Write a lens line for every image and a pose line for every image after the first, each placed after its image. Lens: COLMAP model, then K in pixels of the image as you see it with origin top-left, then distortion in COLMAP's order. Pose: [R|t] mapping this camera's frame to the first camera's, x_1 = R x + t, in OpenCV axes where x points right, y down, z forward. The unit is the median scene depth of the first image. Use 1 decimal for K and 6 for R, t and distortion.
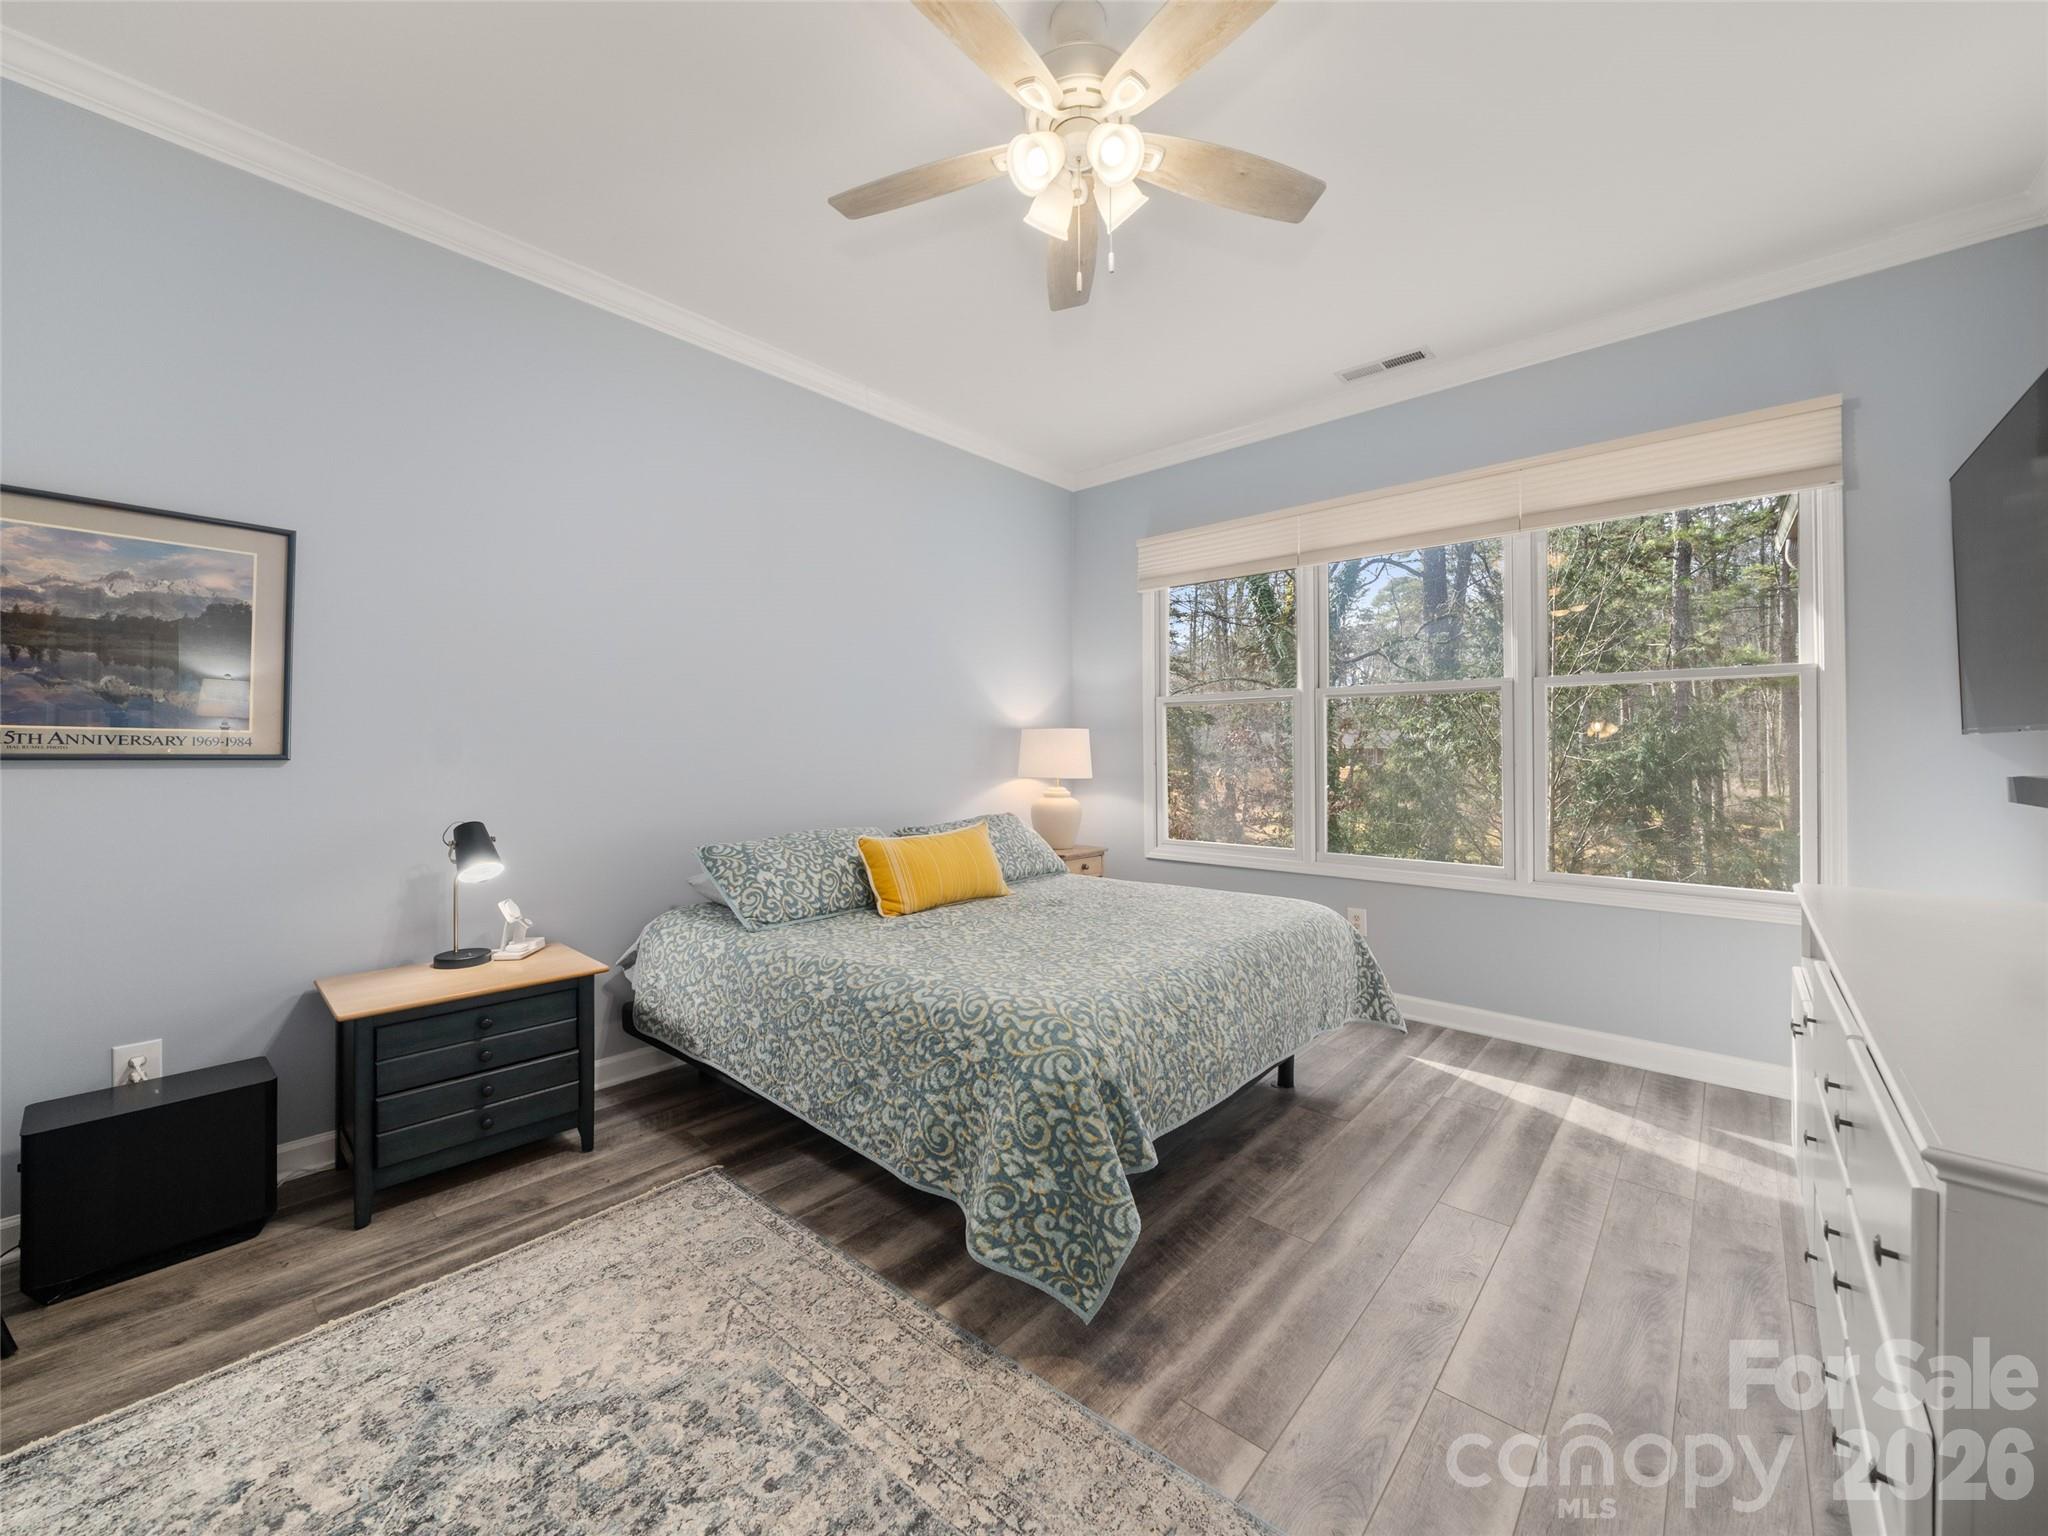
lens RADIAL K [[795.8, 0, 1024.0], [0, 795.8, 768.0], [0, 0, 1]] dist [0.001125, -0.003291]
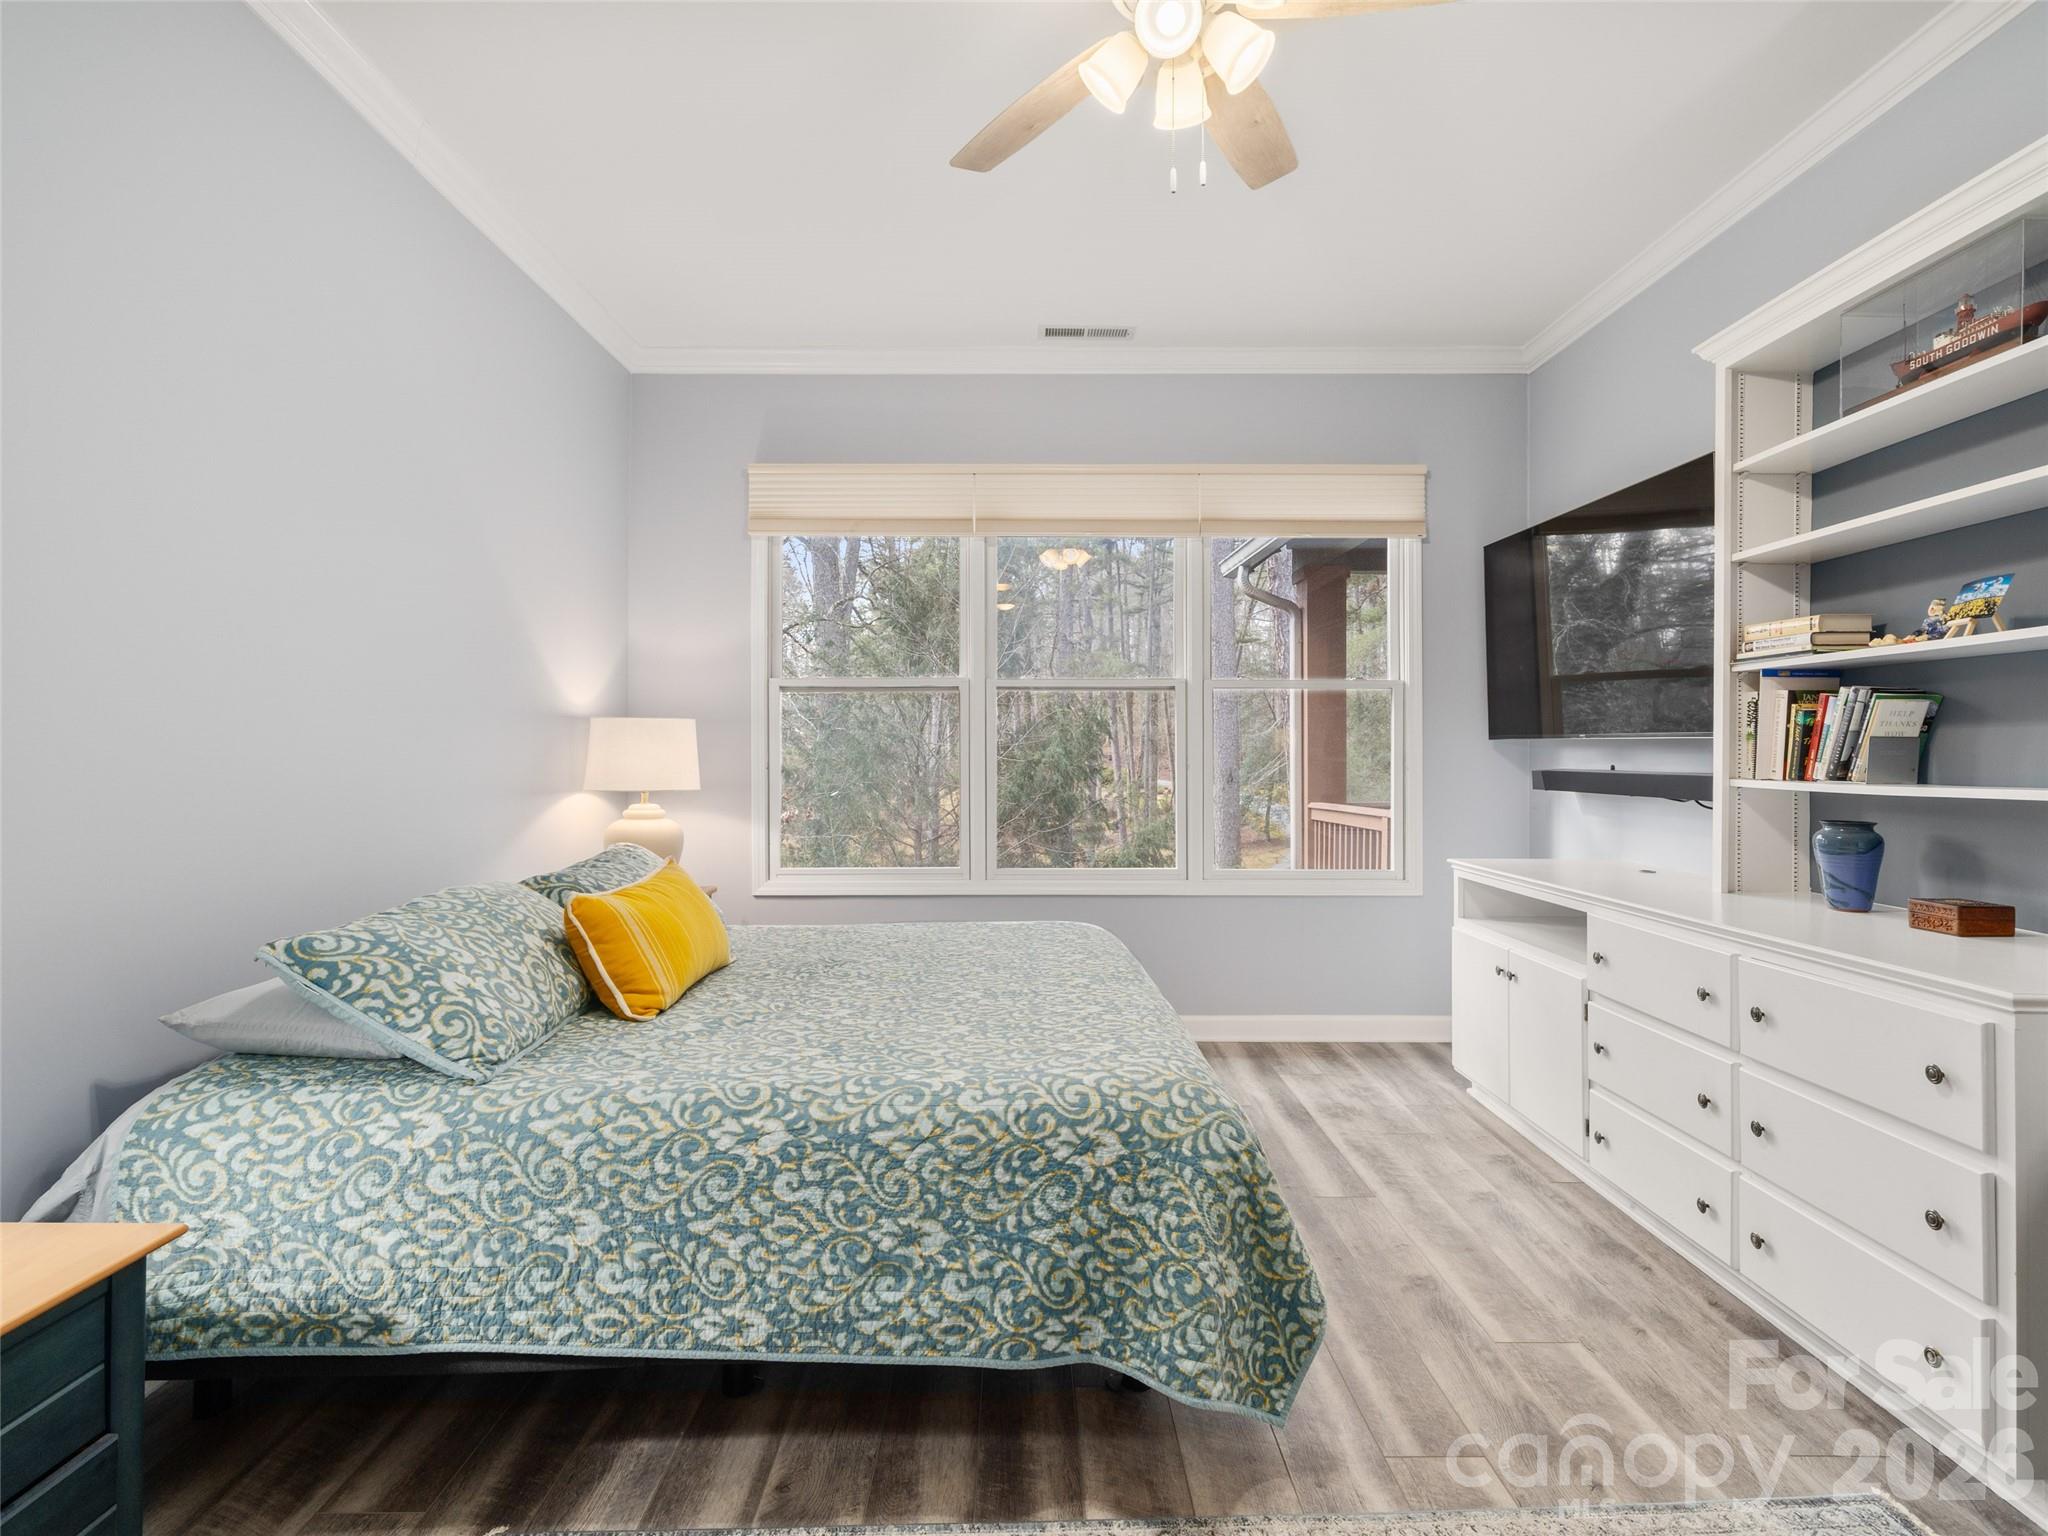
lens RADIAL K [[1031.3, 0, 1023.1], [0, 1031.3, 762.0], [0, 0, 1]] dist [0.001909, 0.001121]
pose [[0.744699, -0.006136, 0.667373, -0.684417], [0.013148, 0.999899, -0.005477, -0.006618], [-0.667271, 0.012853, 0.744704, 0.286014]]
